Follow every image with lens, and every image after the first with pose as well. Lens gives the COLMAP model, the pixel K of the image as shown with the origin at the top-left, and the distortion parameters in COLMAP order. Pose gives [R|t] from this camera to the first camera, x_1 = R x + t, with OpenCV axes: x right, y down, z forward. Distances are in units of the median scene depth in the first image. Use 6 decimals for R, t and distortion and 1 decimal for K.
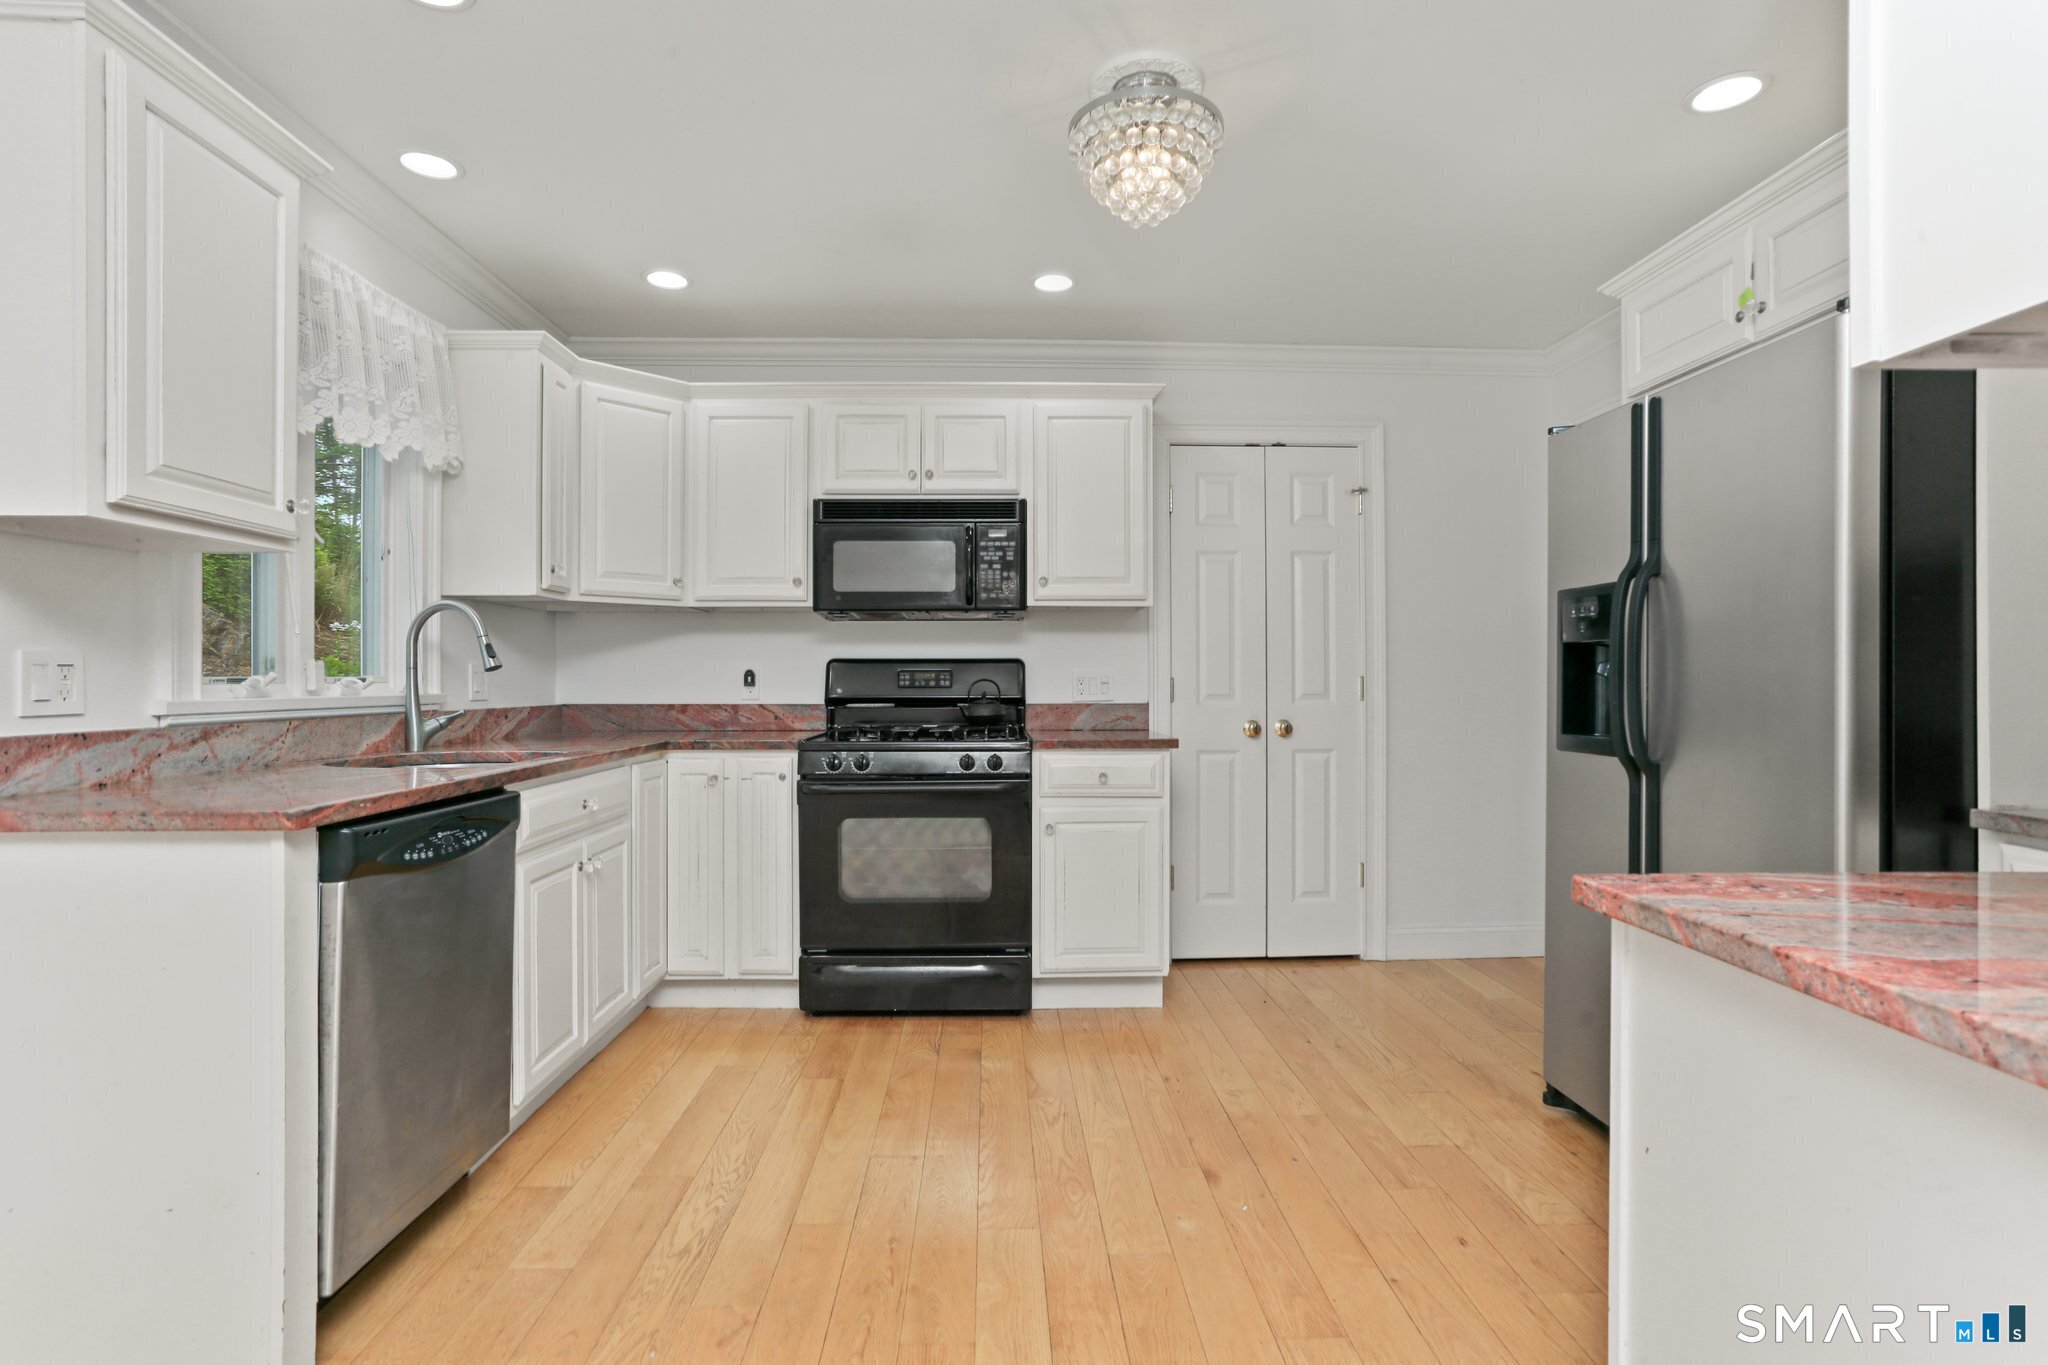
lens RADIAL K [[986.2, 0, 1017.6], [0, 986.2, 676.2], [0, 0, 1]] dist [-0.002654, -0.000204]
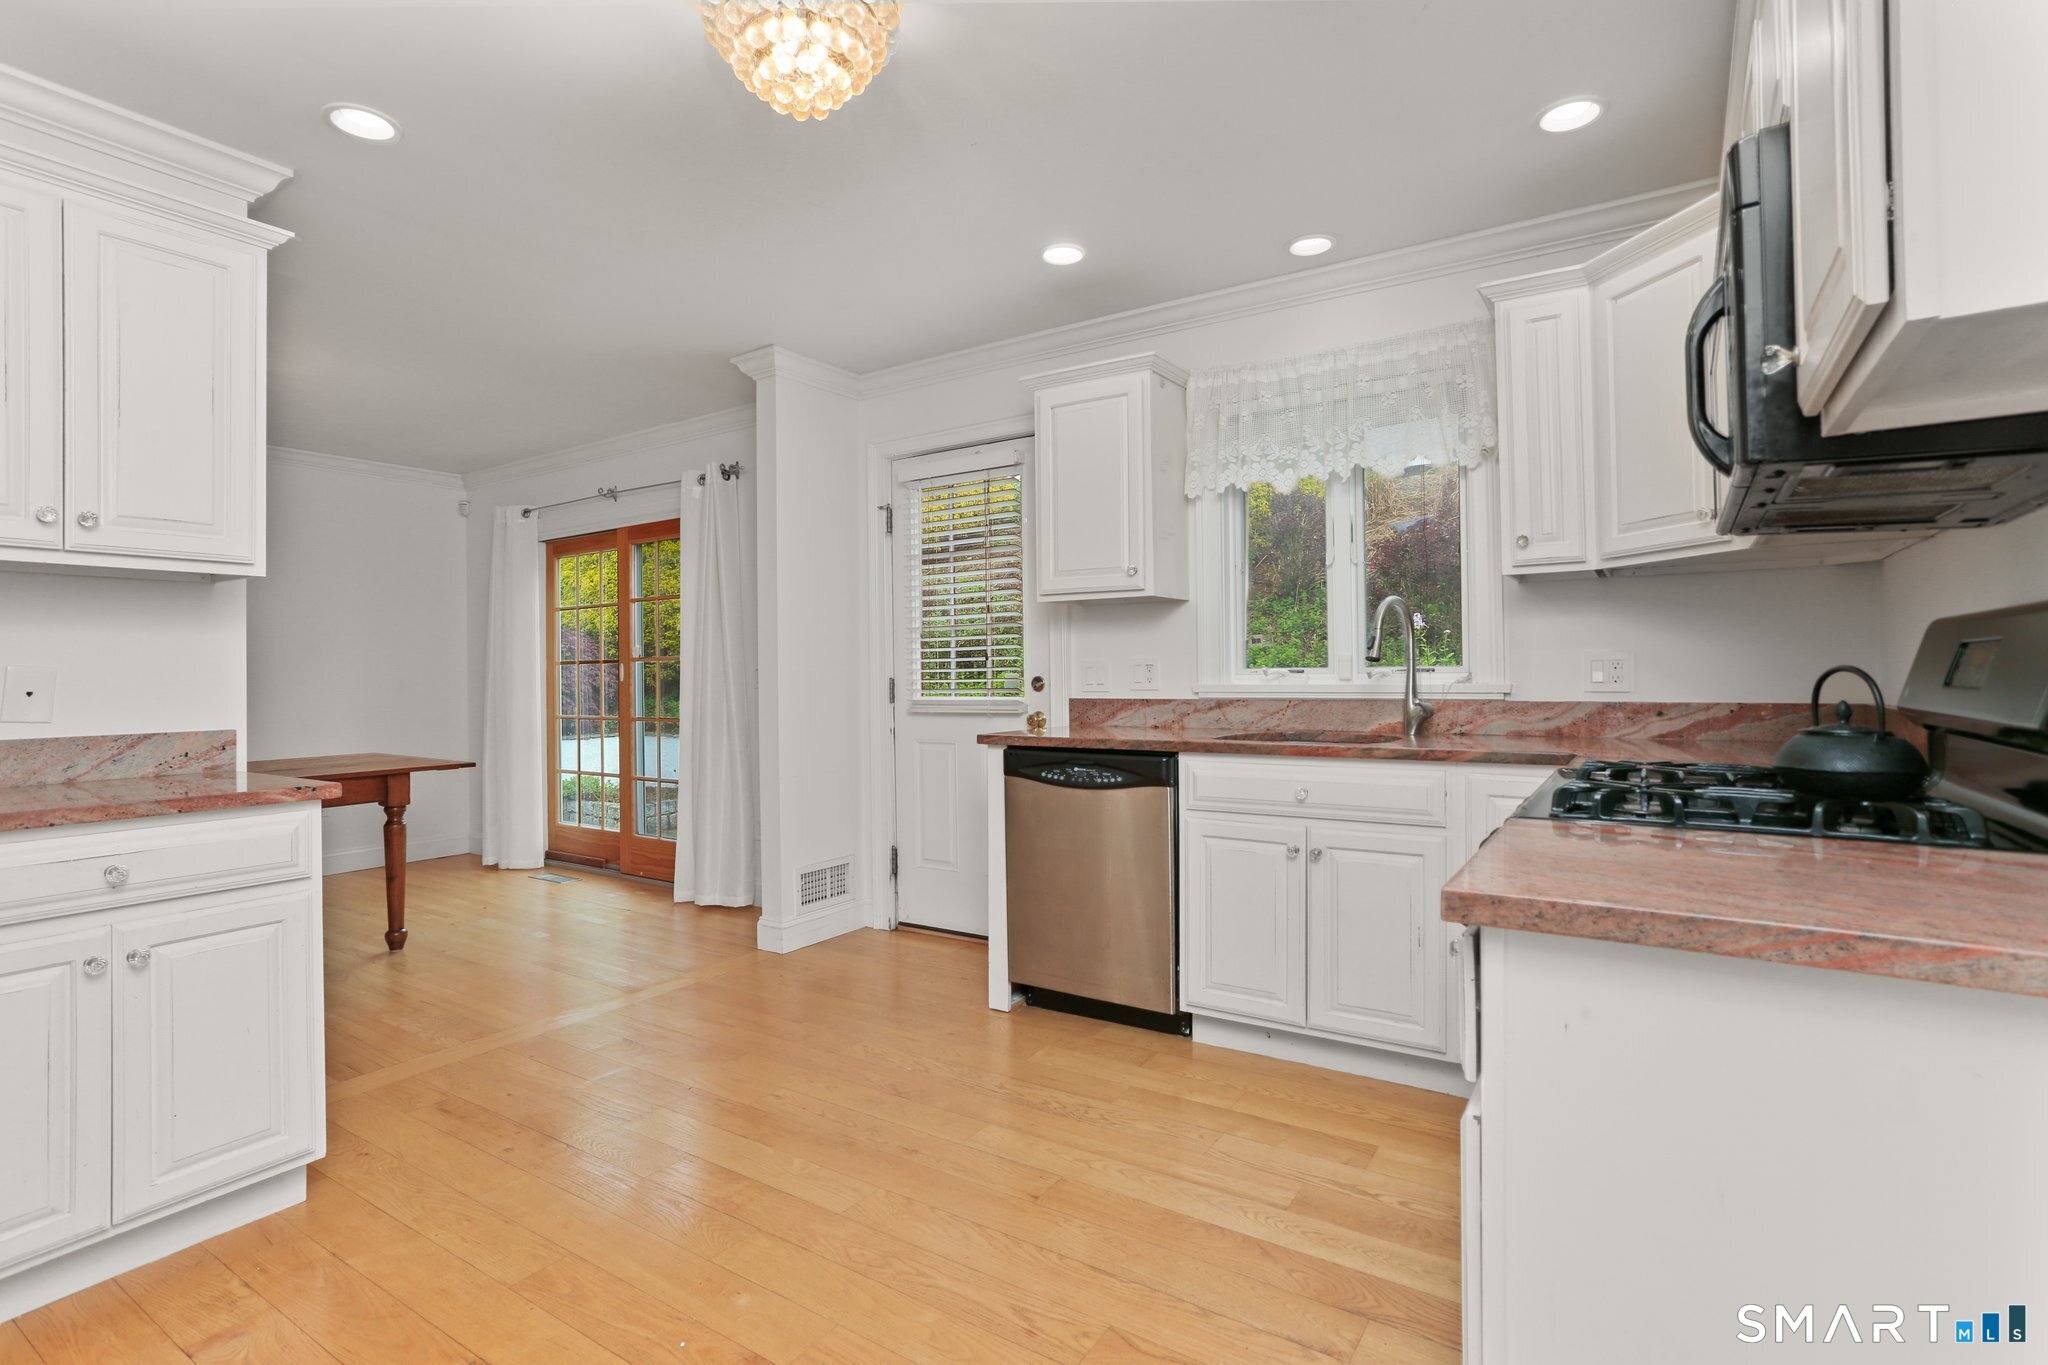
lens RADIAL K [[986.2, 0, 1022.0], [0, 986.2, 675.0], [0, 0, 1]] dist [-0.002654, -0.000204]
pose [[-0.575967, 0.009764, -0.817414, 0.759311], [0.013841, 0.999902, 0.002191, 0.000980], [0.817356, -0.010052, -0.576046, 1.792223]]
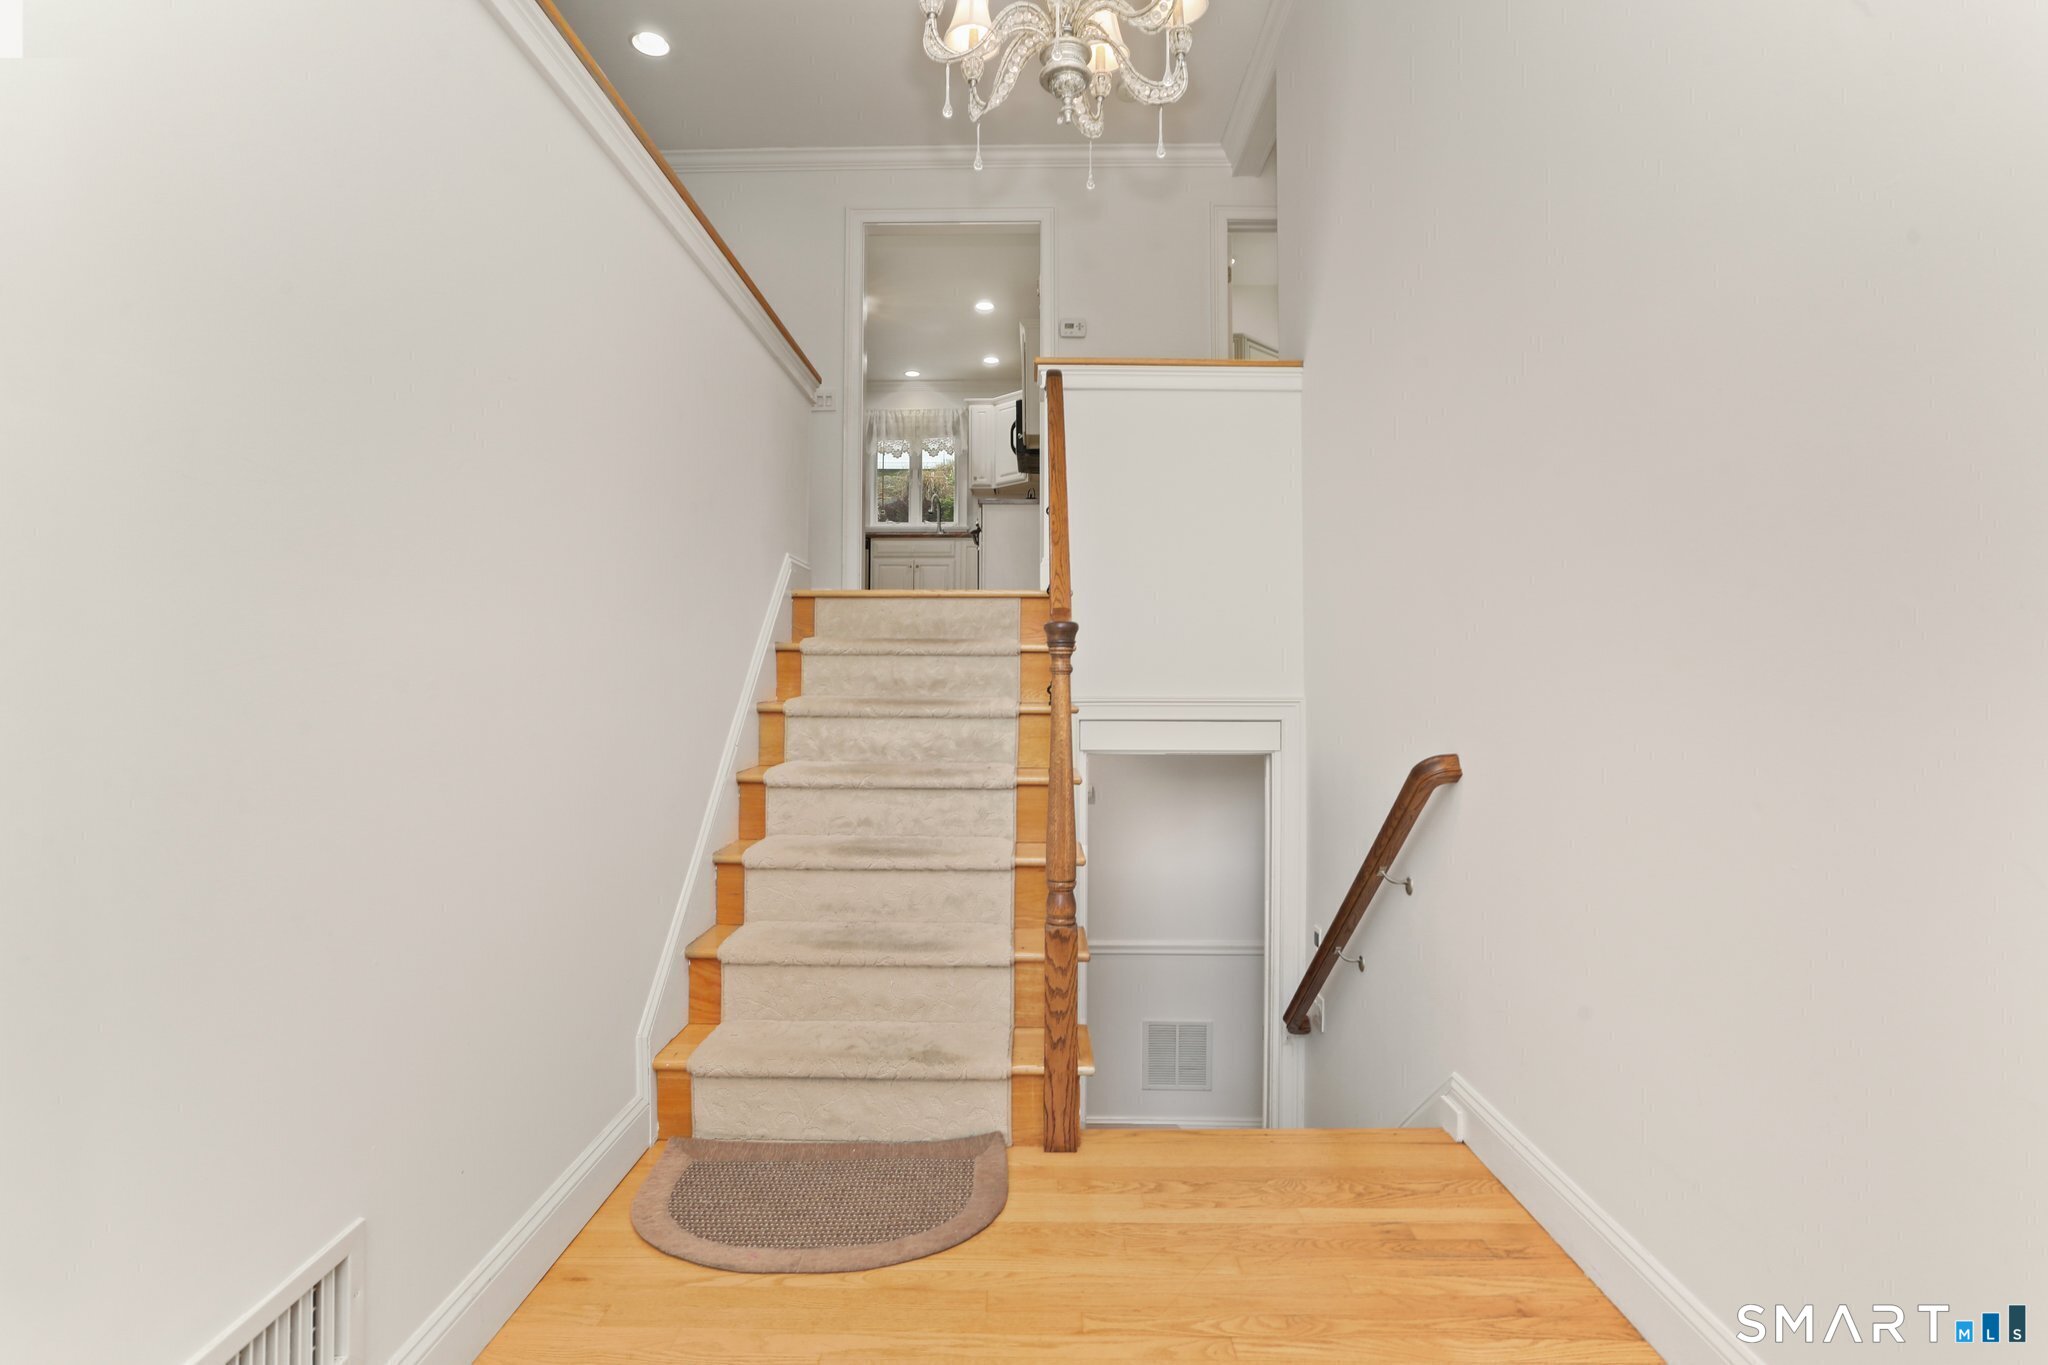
lens RADIAL K [[986.2, 0, 1030.3], [0, 986.2, 673.7], [0, 0, 1]] dist [-0.002654, -0.000204]
pose [[-0.078310, 0.006682, -0.996907, 3.798305], [-0.001753, 0.999975, 0.006840, 0.709563], [0.996928, 0.002283, -0.078296, 2.193180]]
